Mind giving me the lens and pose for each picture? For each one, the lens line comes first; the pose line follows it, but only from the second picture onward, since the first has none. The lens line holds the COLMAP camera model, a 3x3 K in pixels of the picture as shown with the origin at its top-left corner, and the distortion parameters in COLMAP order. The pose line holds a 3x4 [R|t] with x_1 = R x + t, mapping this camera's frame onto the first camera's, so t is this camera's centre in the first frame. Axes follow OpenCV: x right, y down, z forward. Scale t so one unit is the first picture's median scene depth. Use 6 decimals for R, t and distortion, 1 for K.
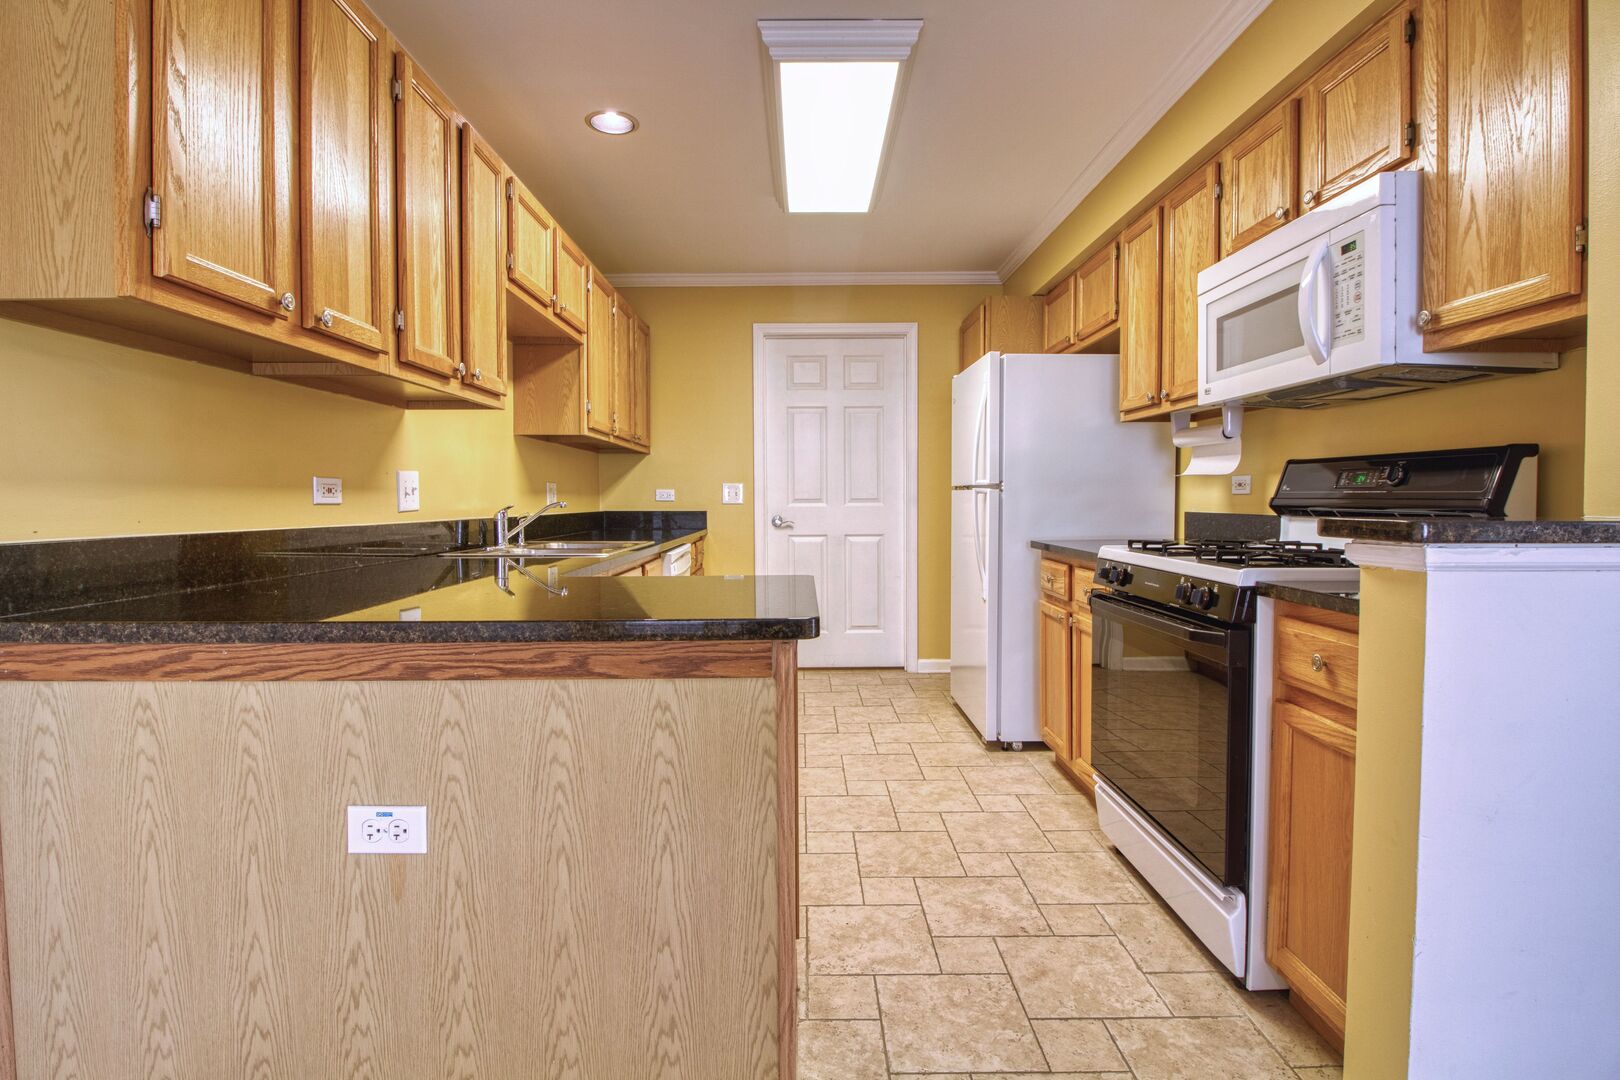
lens RADIAL K [[787.2, 0, 807.1], [0, 787.2, 527.8], [0, 0, 1]] dist [-0.013472, -0.003295]
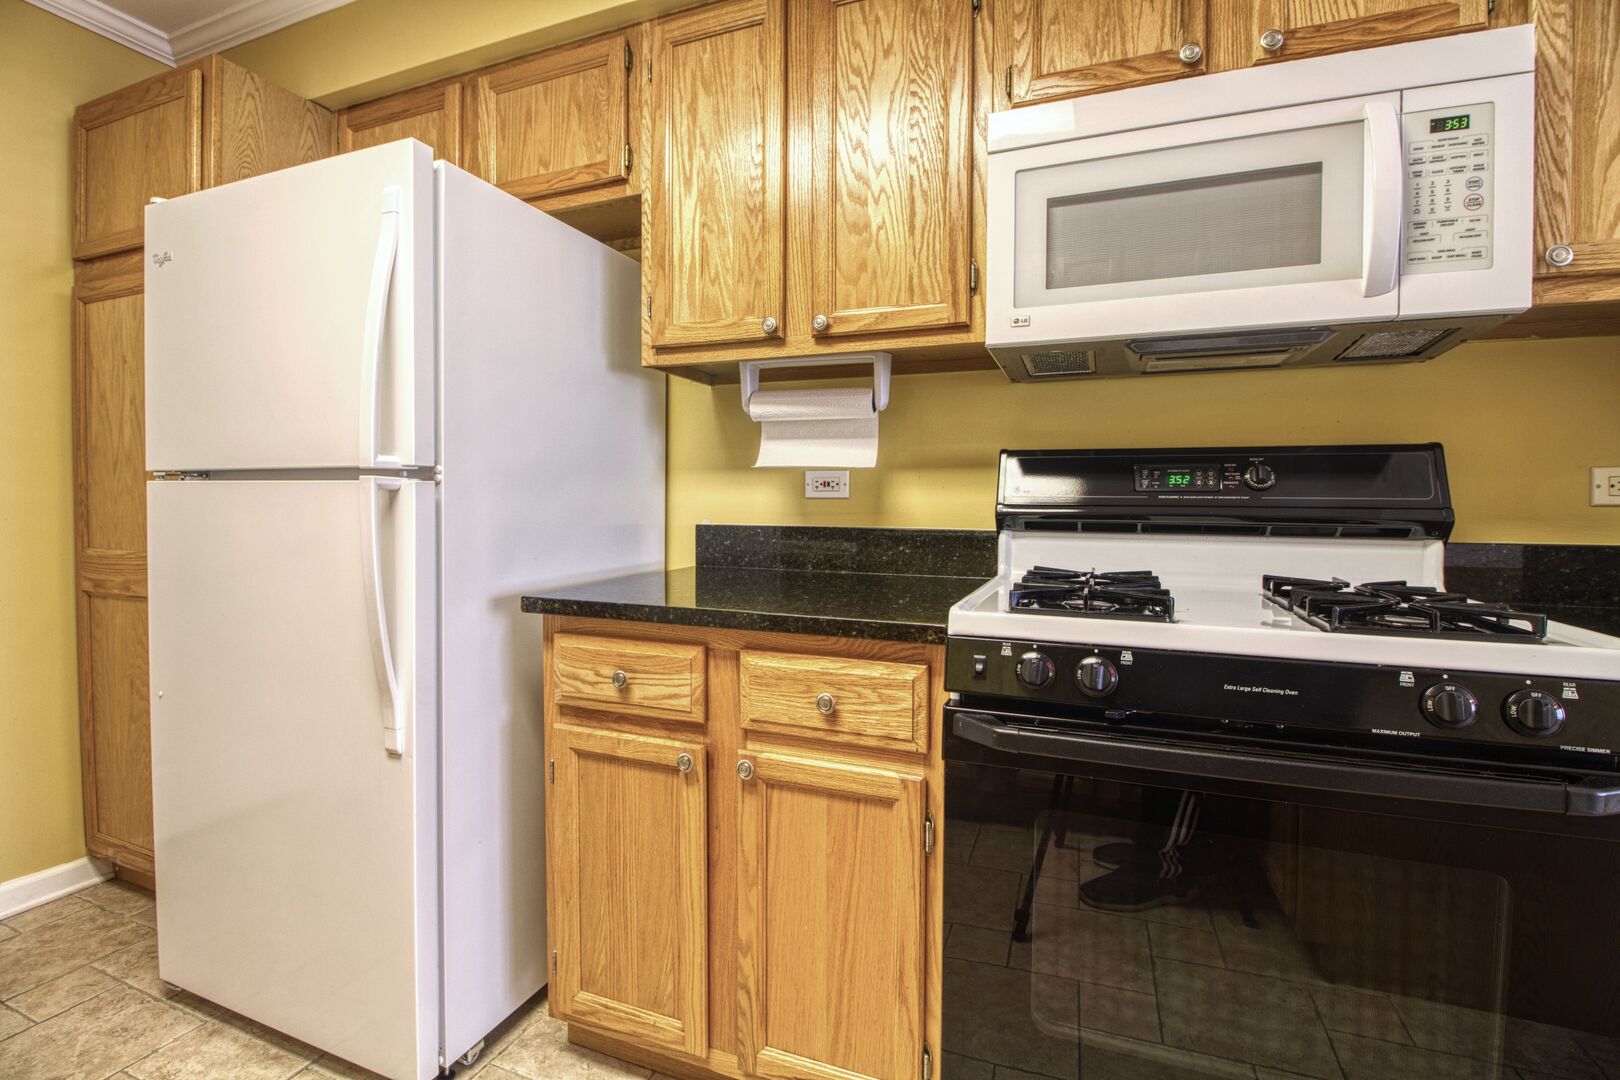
lens RADIAL K [[747.0, 0, 813.6], [0, 747.0, 522.5], [0, 0, 1]] dist [-0.002861, -0.011114]
pose [[0.382556, -0.021095, 0.923691, -0.051082], [0.029334, 0.999513, 0.010678, -0.028842], [-0.923466, 0.023010, 0.382989, 0.761595]]
